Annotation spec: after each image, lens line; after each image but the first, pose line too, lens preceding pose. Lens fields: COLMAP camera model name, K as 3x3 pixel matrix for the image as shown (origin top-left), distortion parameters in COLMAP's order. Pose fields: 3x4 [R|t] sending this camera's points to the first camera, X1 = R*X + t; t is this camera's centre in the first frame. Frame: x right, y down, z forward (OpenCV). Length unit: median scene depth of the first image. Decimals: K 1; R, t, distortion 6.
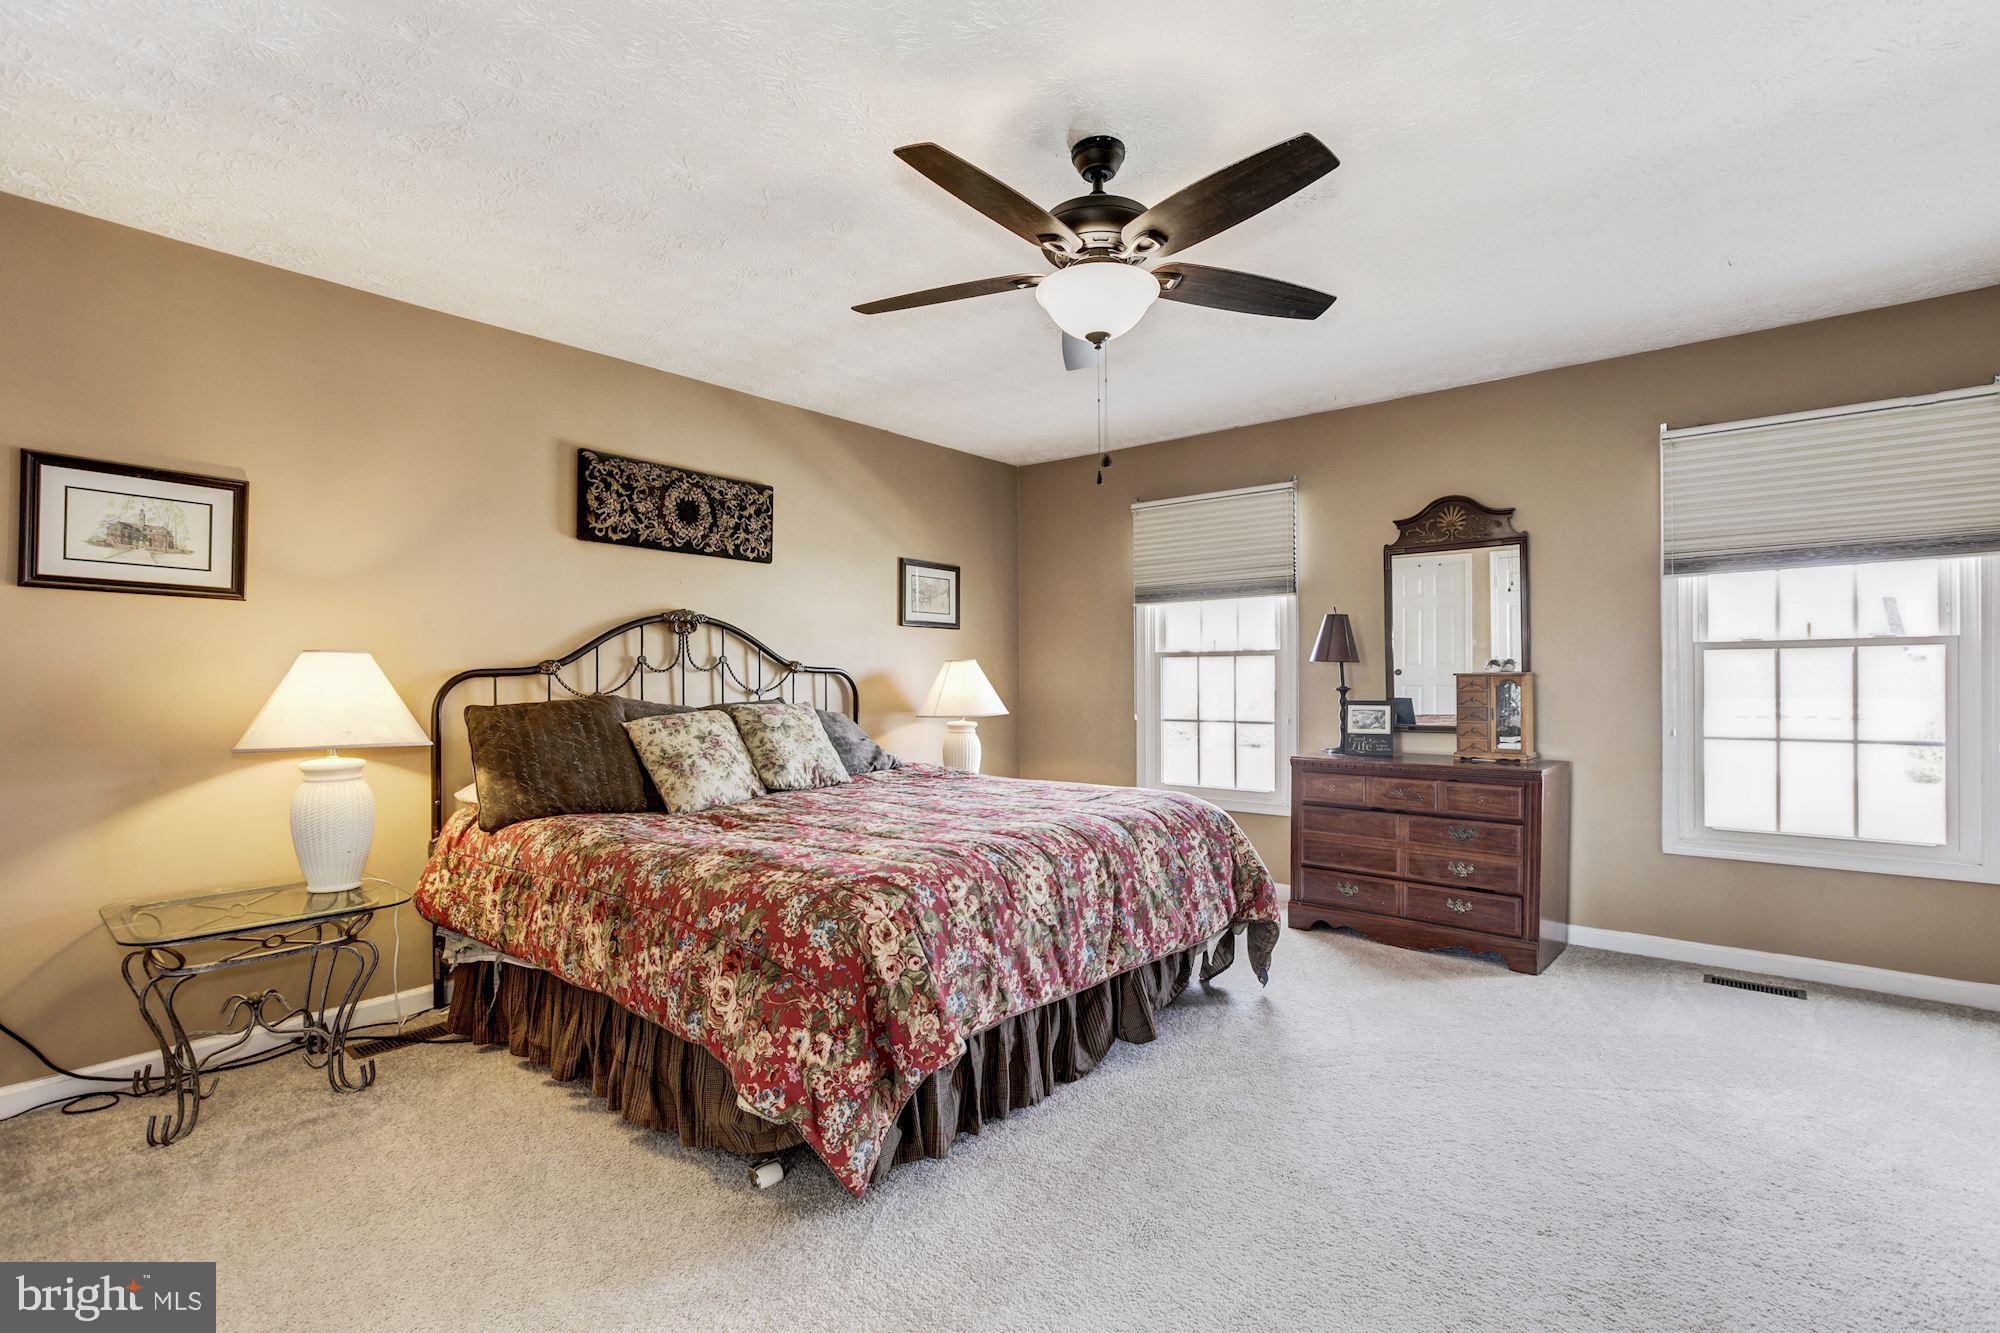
lens RADIAL K [[938.2, 0, 1000.0], [0, 938.2, 666.5], [0, 0, 1]] dist [-0.012862, 0.000814]
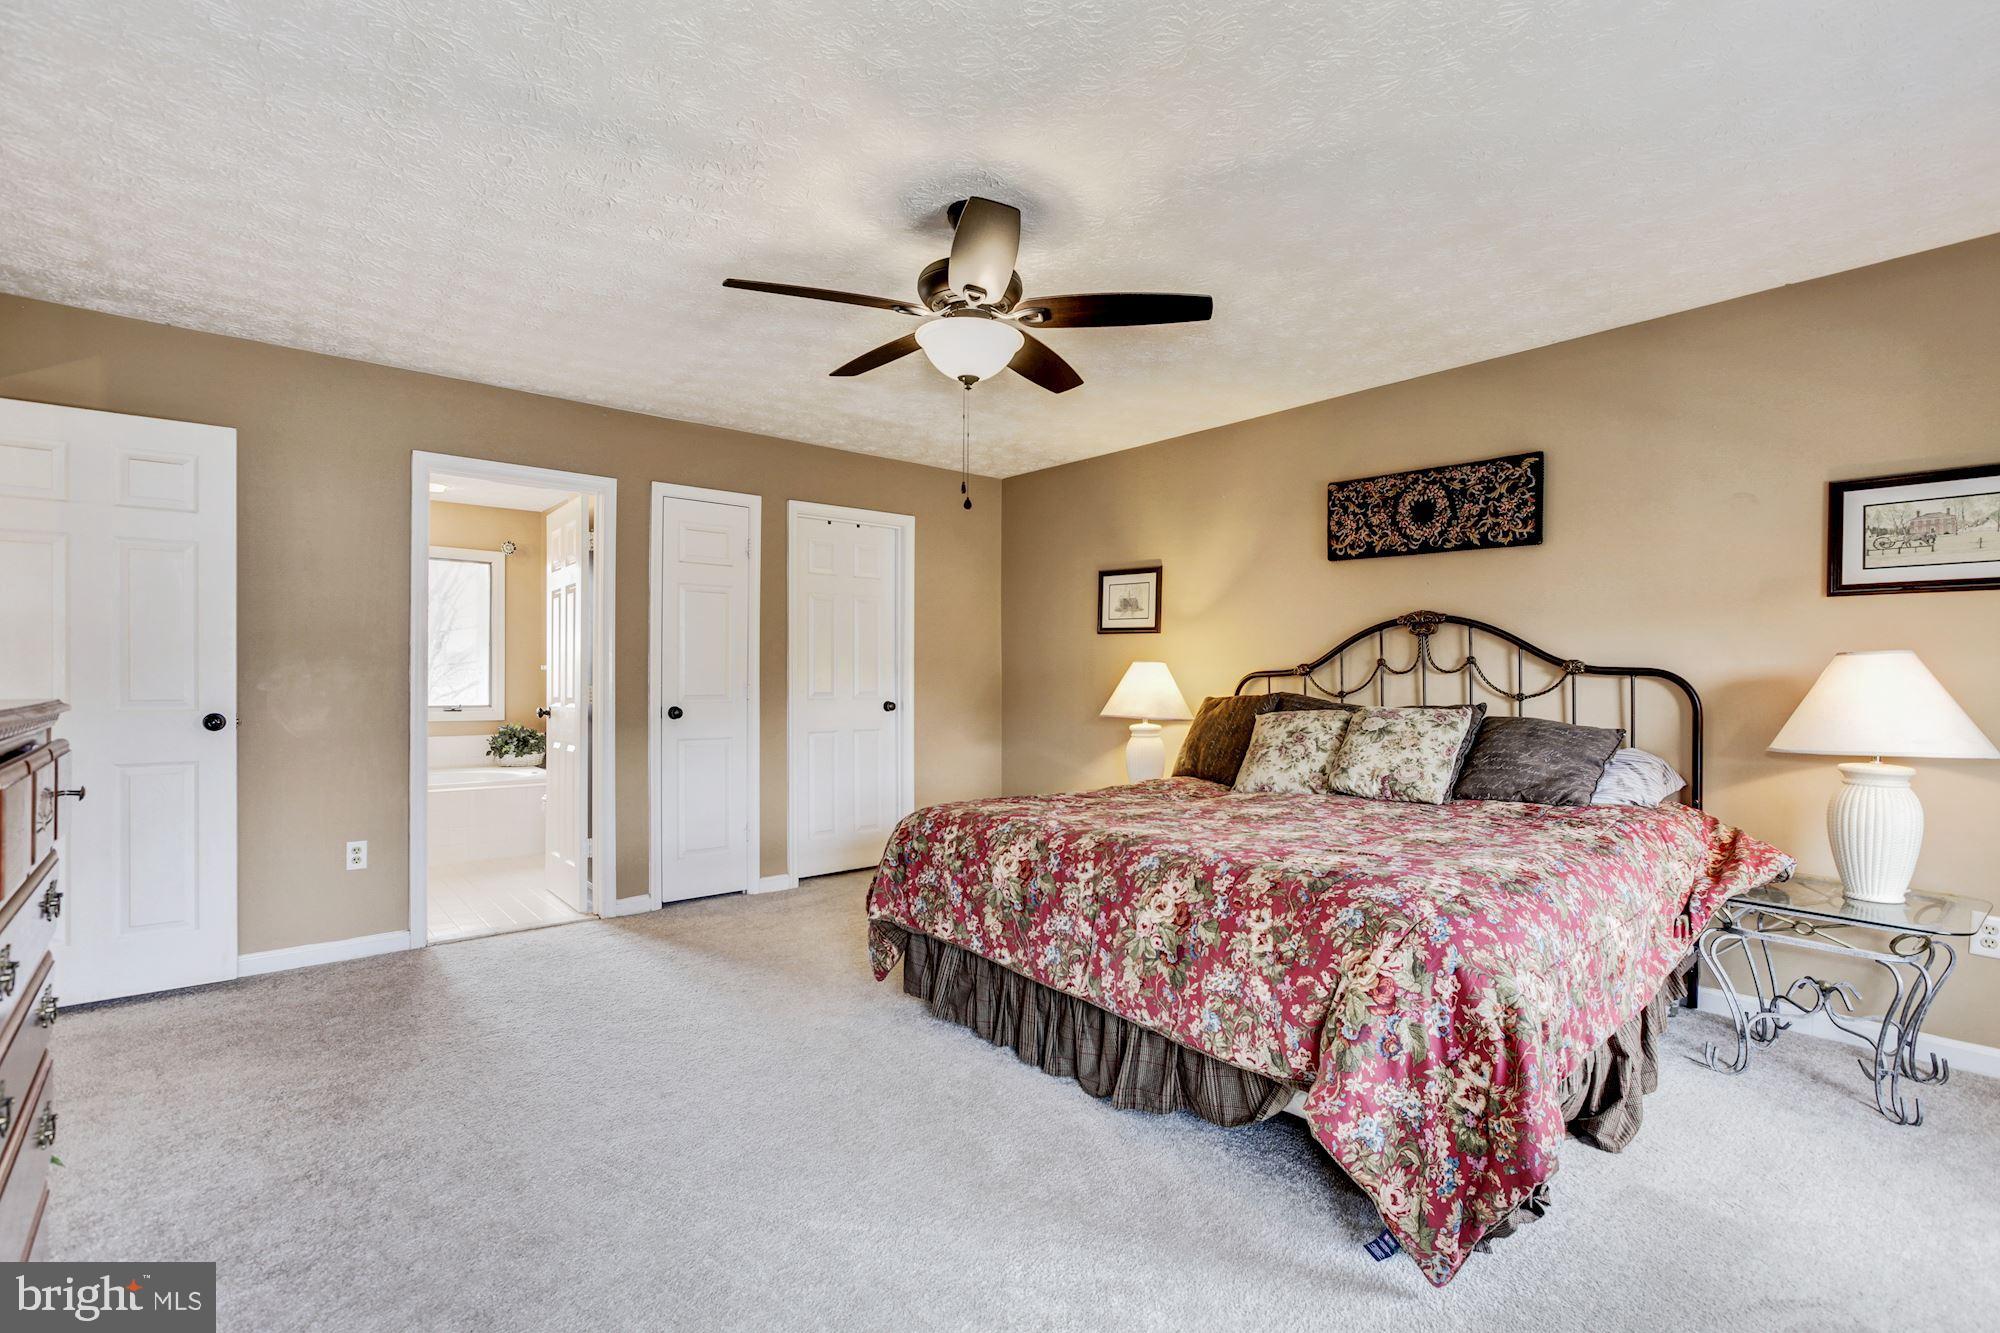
lens RADIAL K [[938.2, 0, 1000.0], [0, 938.2, 666.5], [0, 0, 1]] dist [-0.012862, 0.000814]
pose [[-0.173835, -0.008391, -0.984739, 0.731230], [0.006050, 0.999936, -0.009588, 0.005043], [0.984756, -0.007625, -0.173773, 0.745269]]
